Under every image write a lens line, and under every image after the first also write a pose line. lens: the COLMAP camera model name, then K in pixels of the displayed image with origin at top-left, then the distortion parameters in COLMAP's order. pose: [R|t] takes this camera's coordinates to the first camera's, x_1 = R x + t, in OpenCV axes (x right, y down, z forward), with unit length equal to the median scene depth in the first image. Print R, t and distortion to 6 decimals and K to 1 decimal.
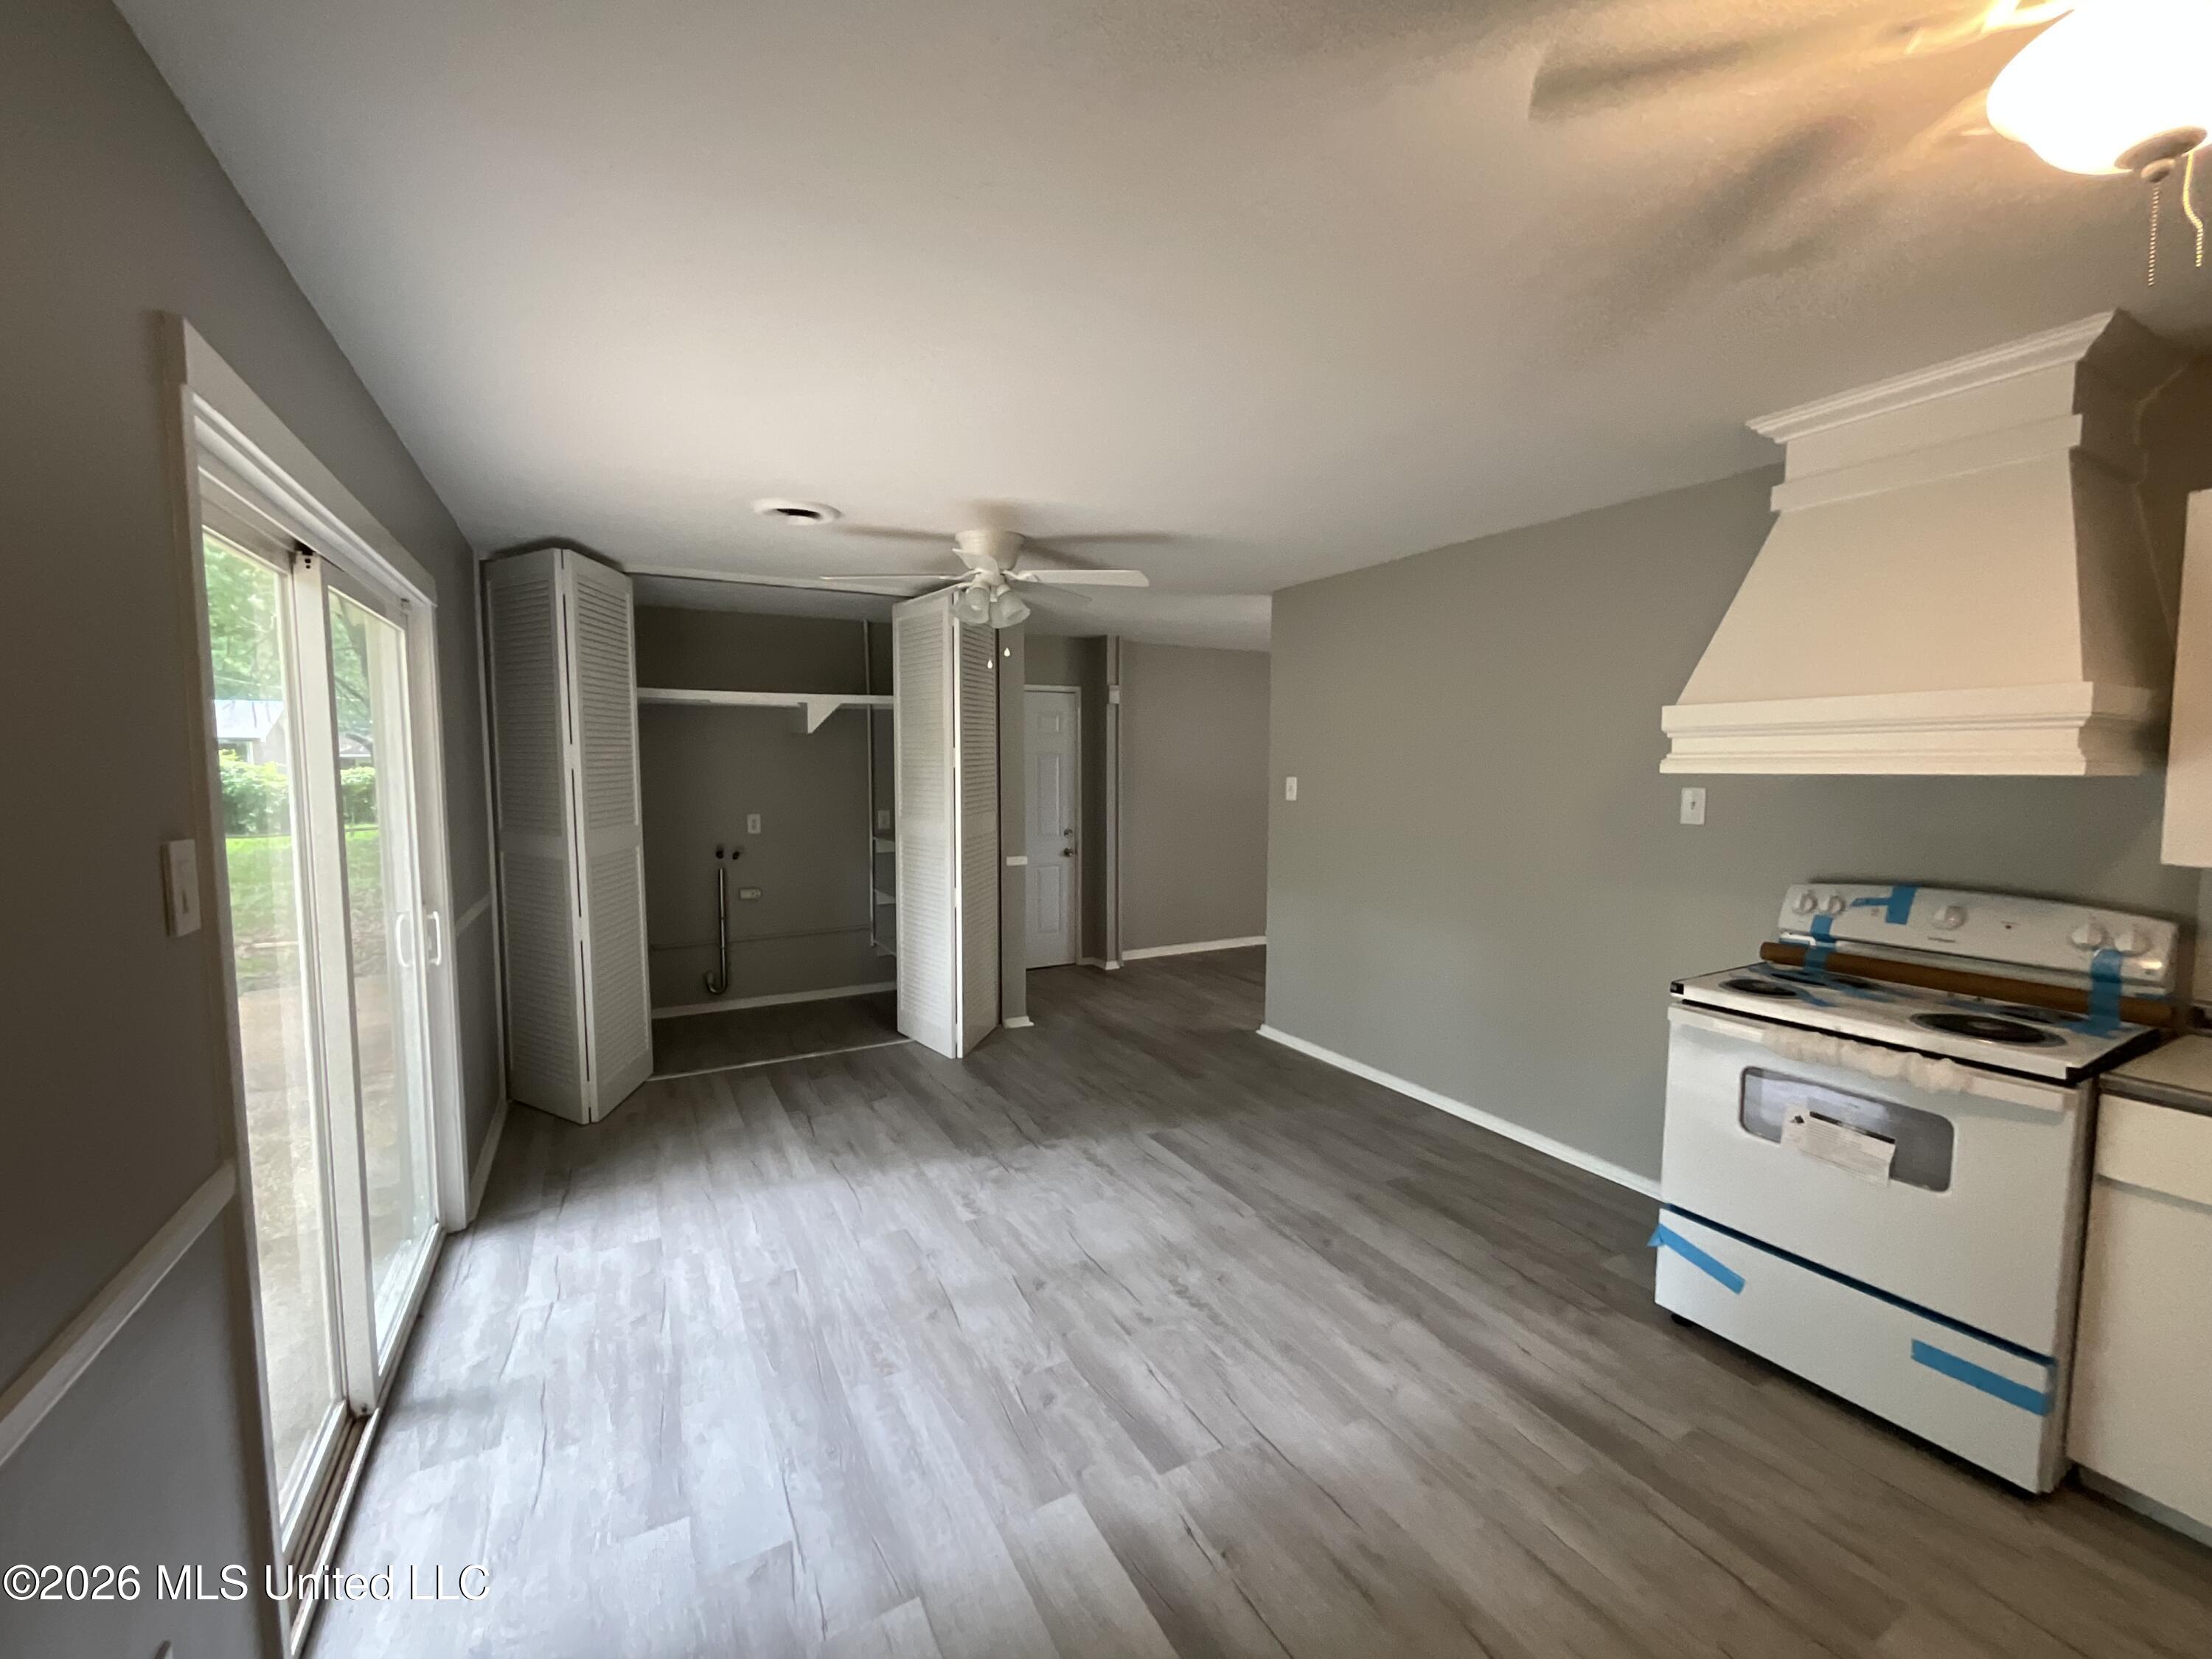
lens RADIAL K [[902.6, 0, 1106.0], [0, 902.6, 829.5], [0, 0, 1]] dist [-0.002248, 0.000261]
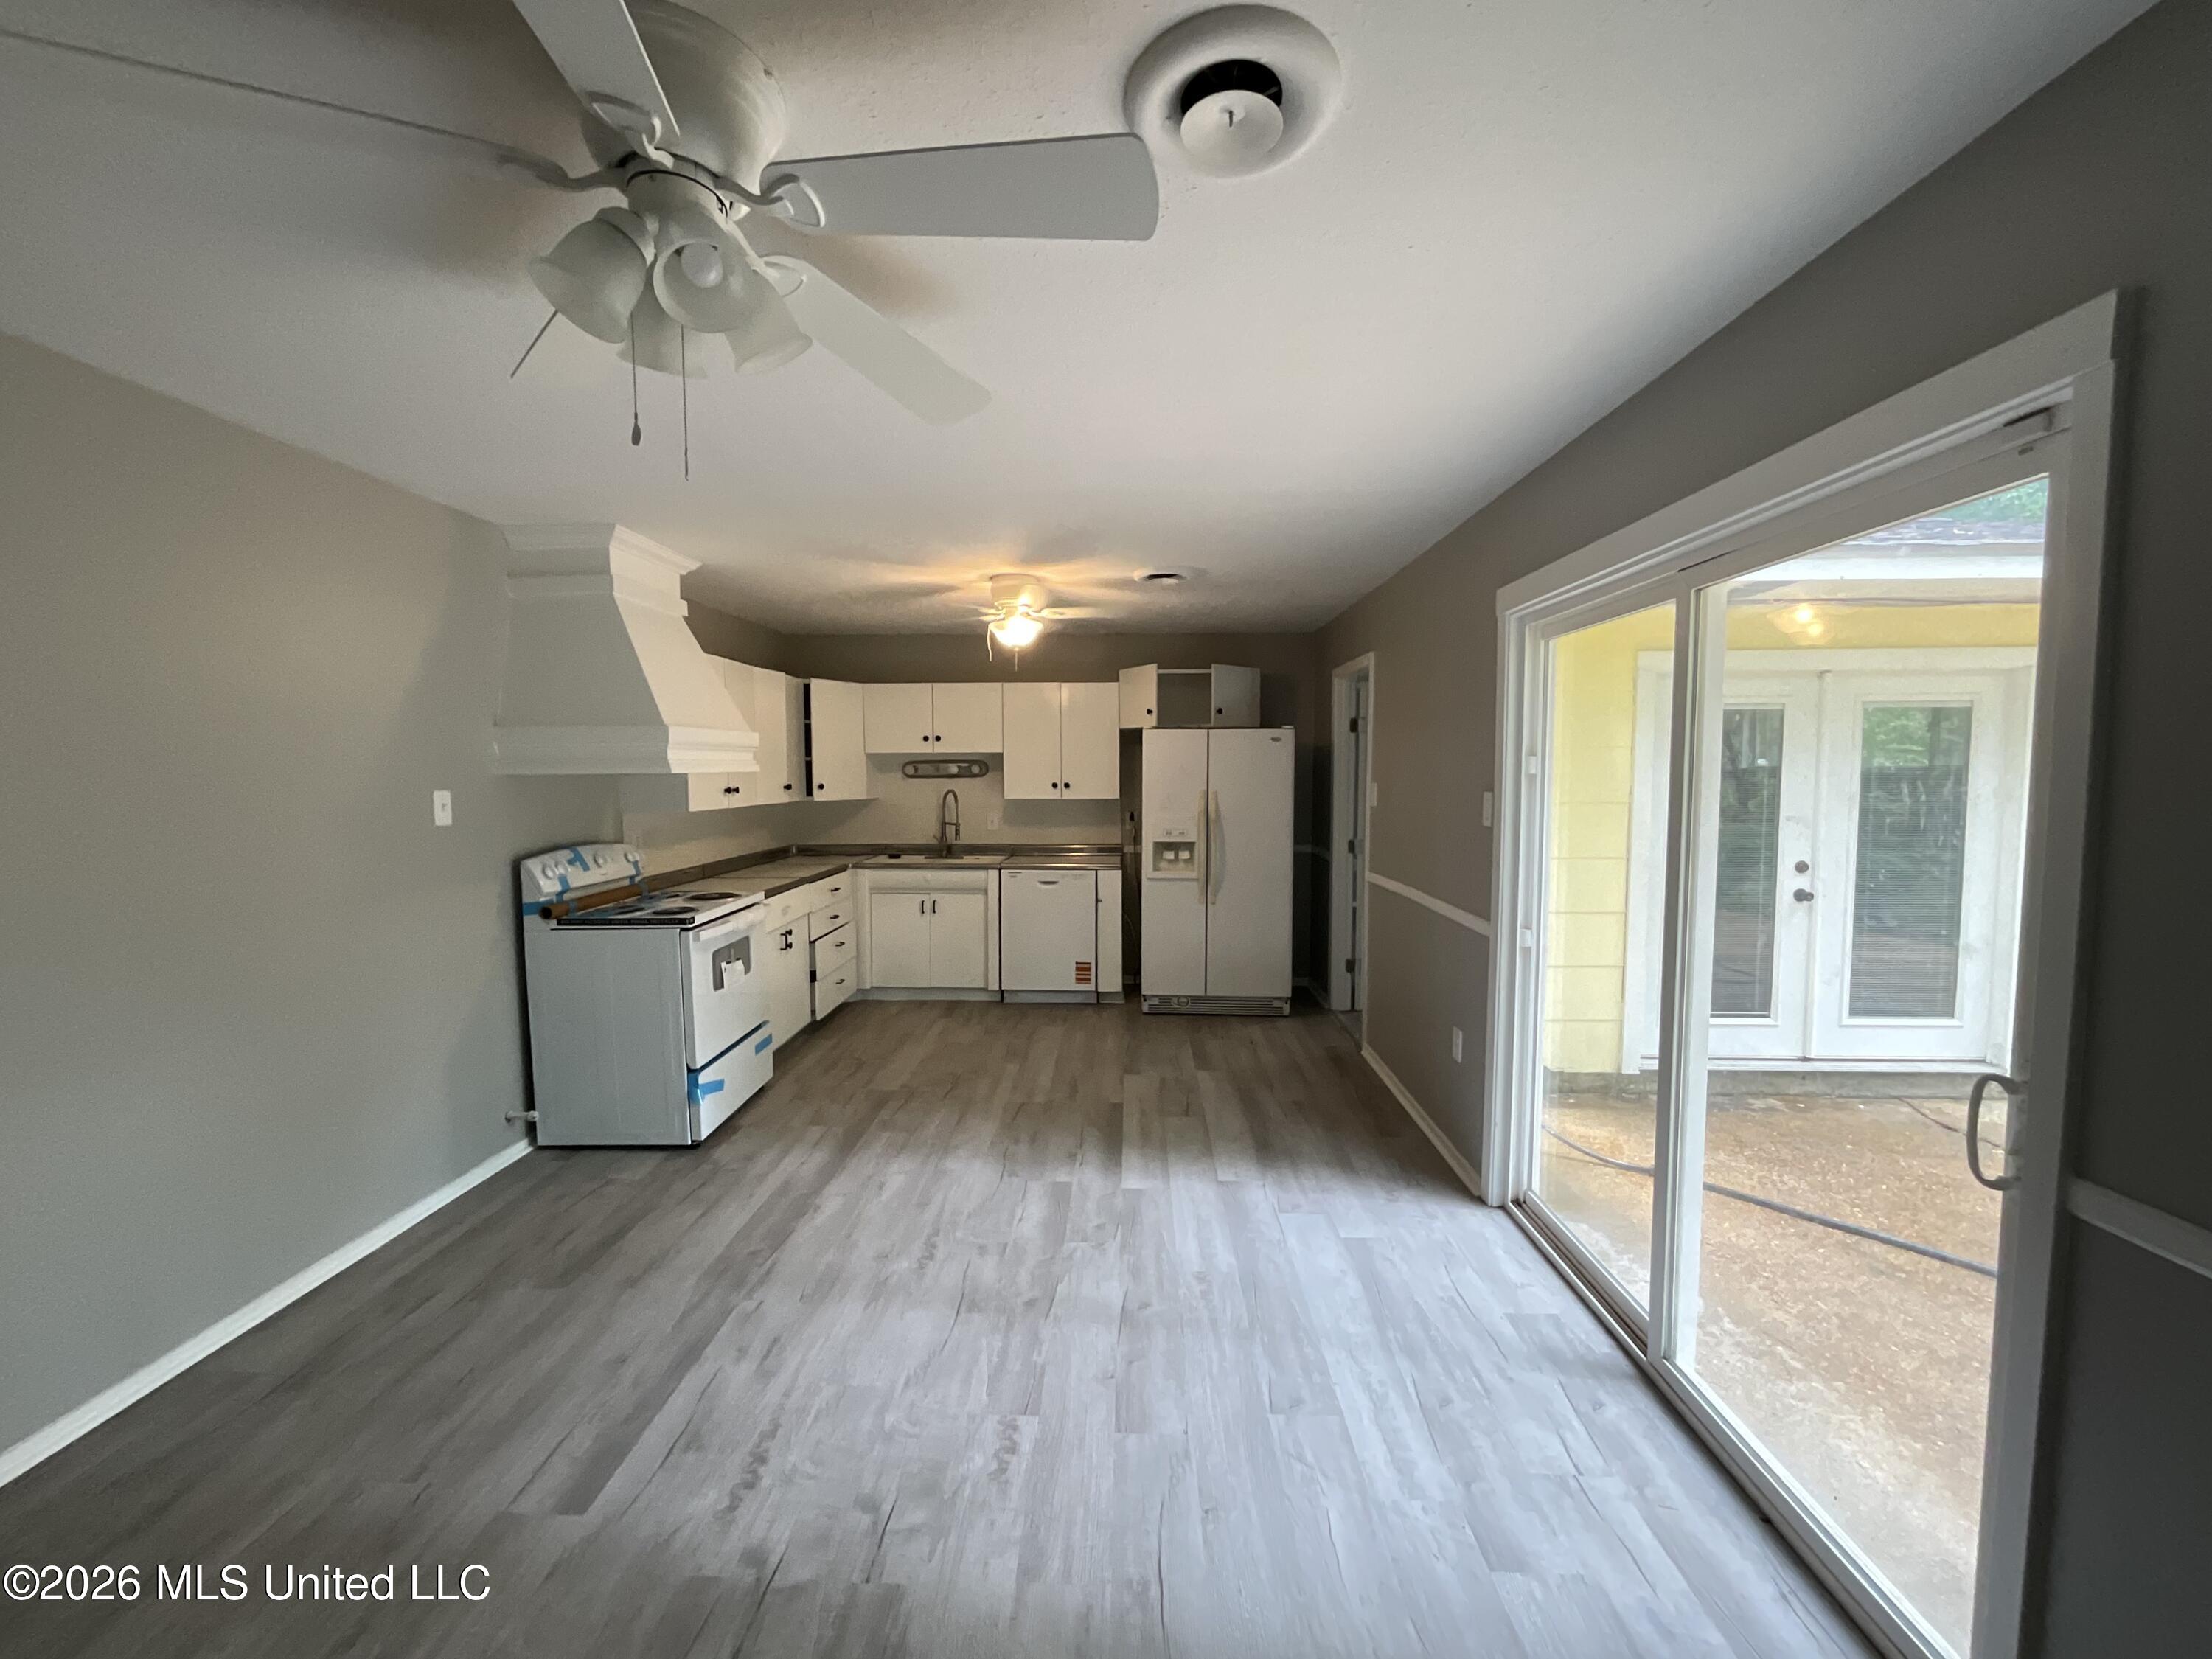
lens RADIAL K [[902.6, 0, 1106.0], [0, 902.6, 829.5], [0, 0, 1]] dist [-0.002248, 0.000261]
pose [[-0.861153, -0.031132, 0.507392, -0.623053], [0.041558, 0.990471, 0.131305, -0.123114], [-0.506645, 0.134160, -0.851653, 1.729277]]
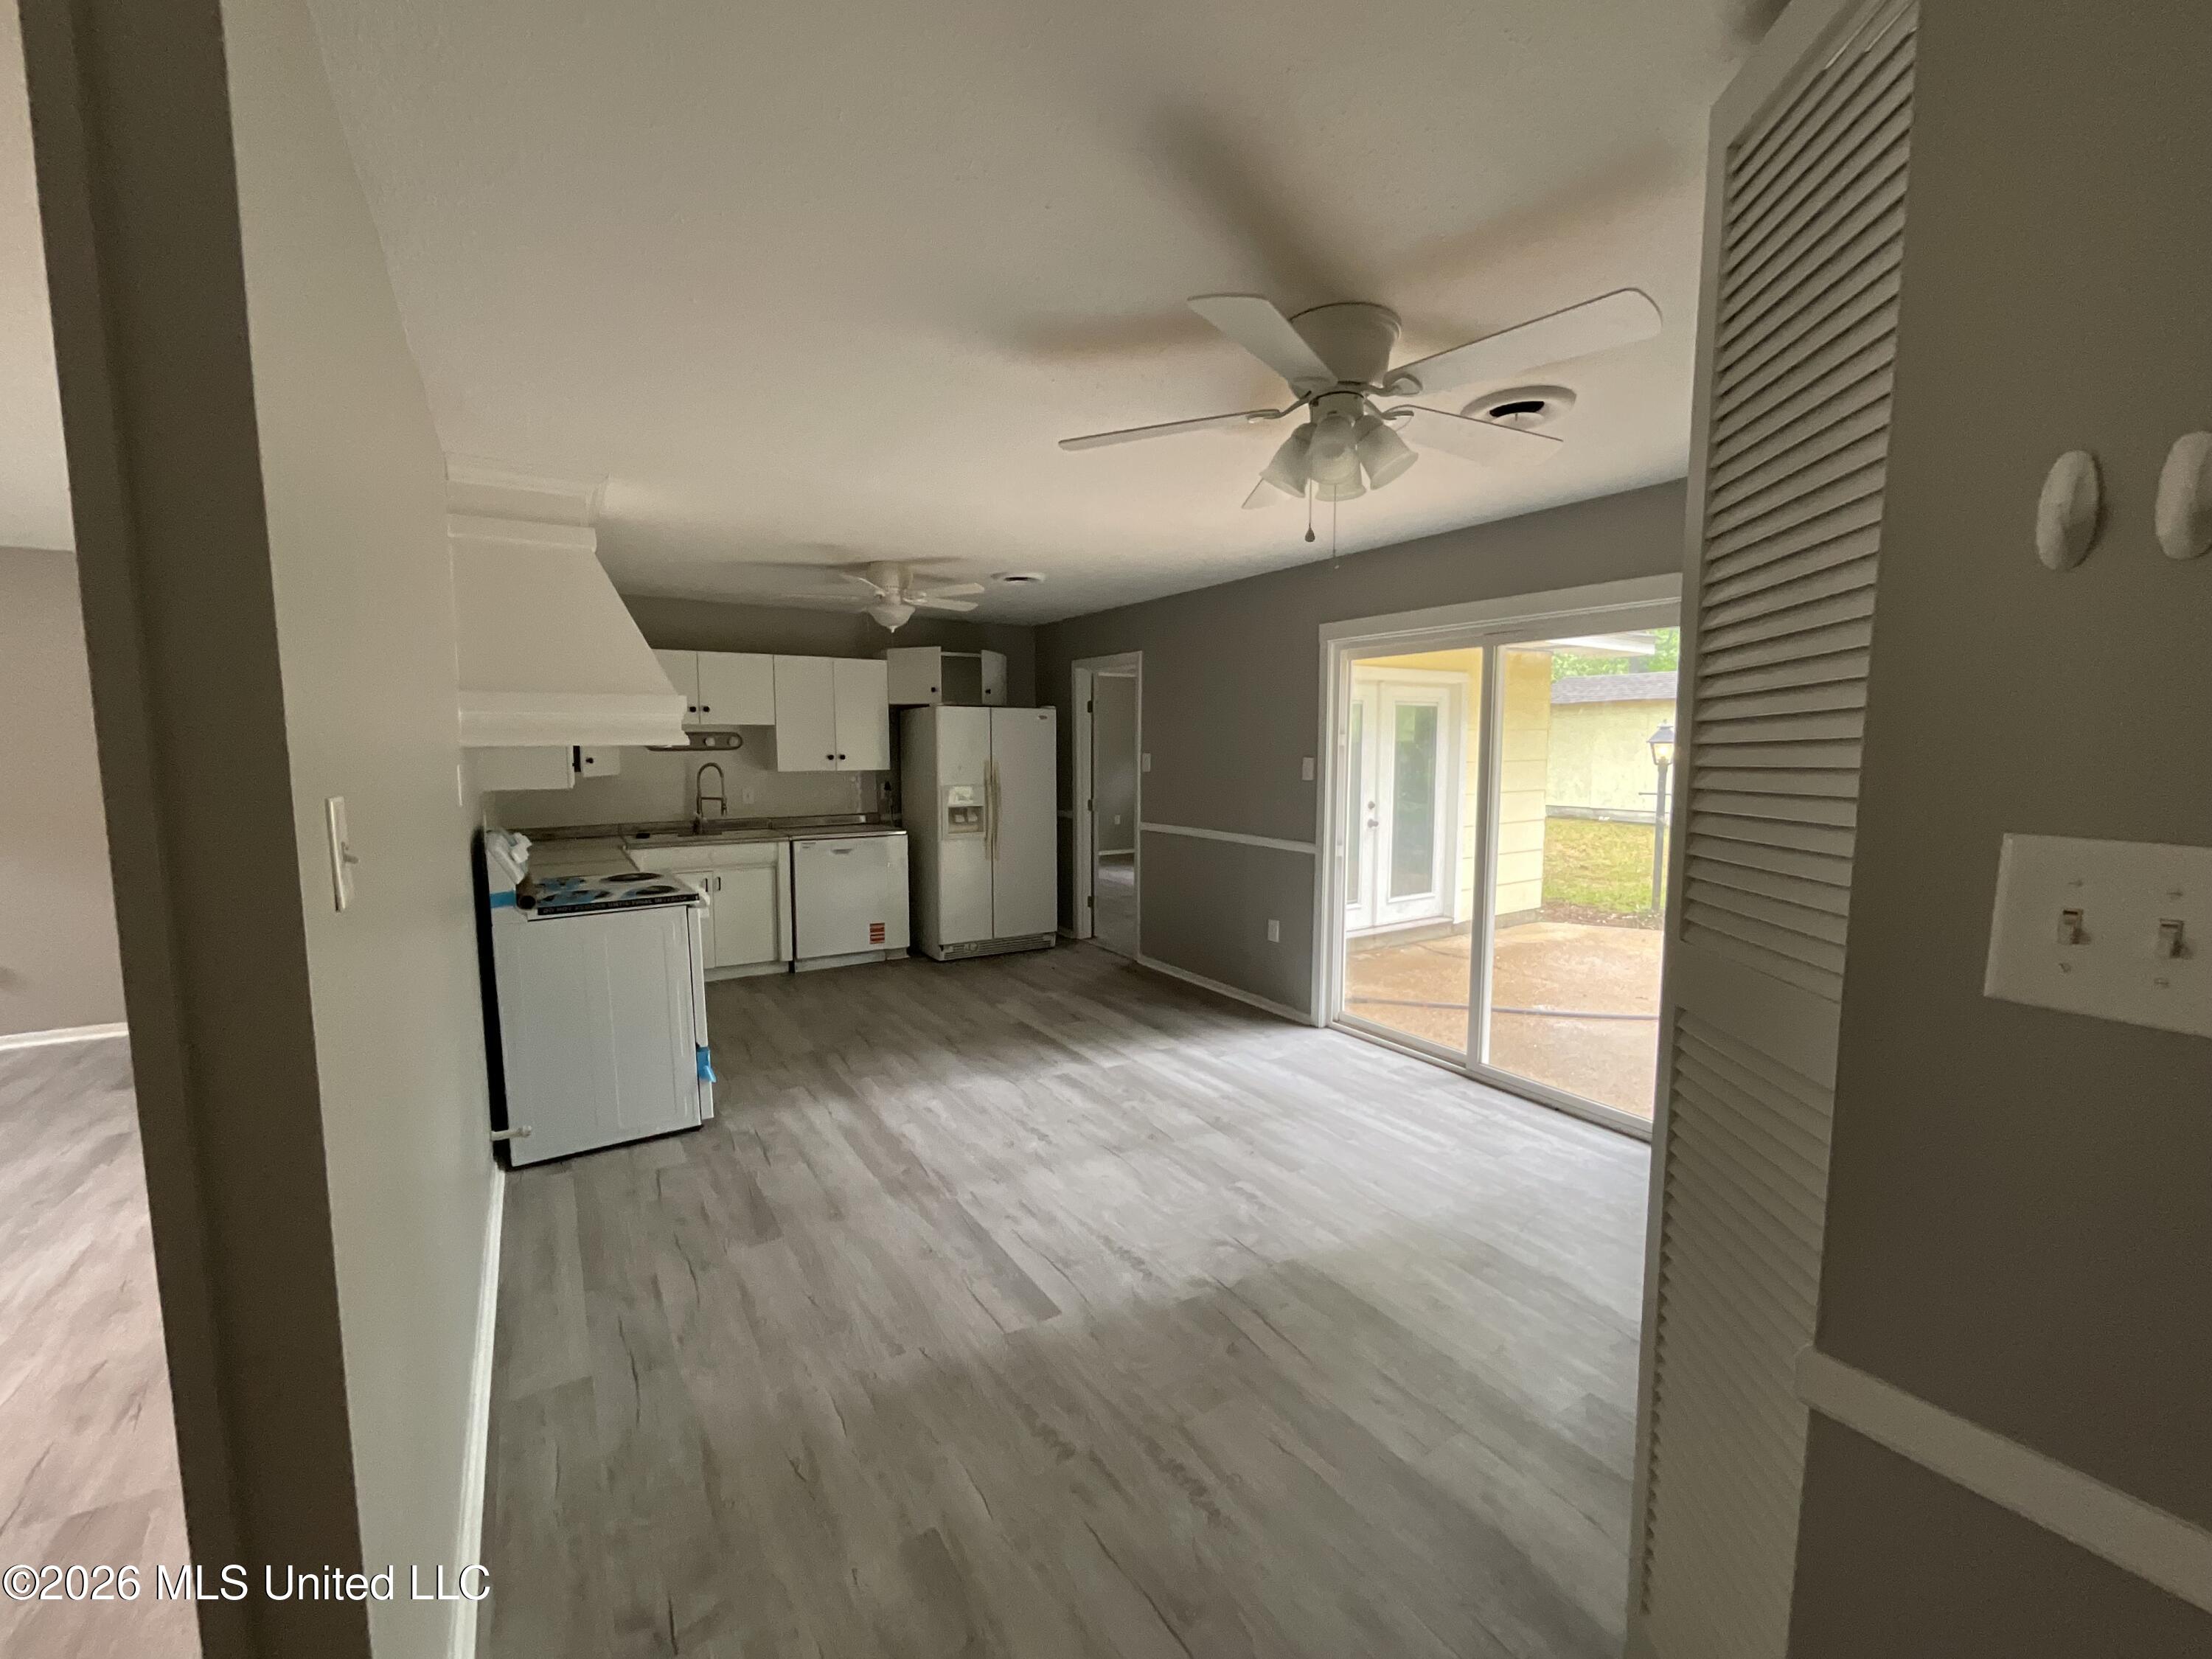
lens RADIAL K [[902.6, 0, 1106.0], [0, 902.6, 829.5], [0, 0, 1]] dist [-0.002248, 0.000261]
pose [[-0.997974, 0.006819, -0.063259, 0.073312], [-0.004166, 0.985104, 0.171911, -0.162233], [0.063489, 0.171826, -0.983079, 2.226847]]
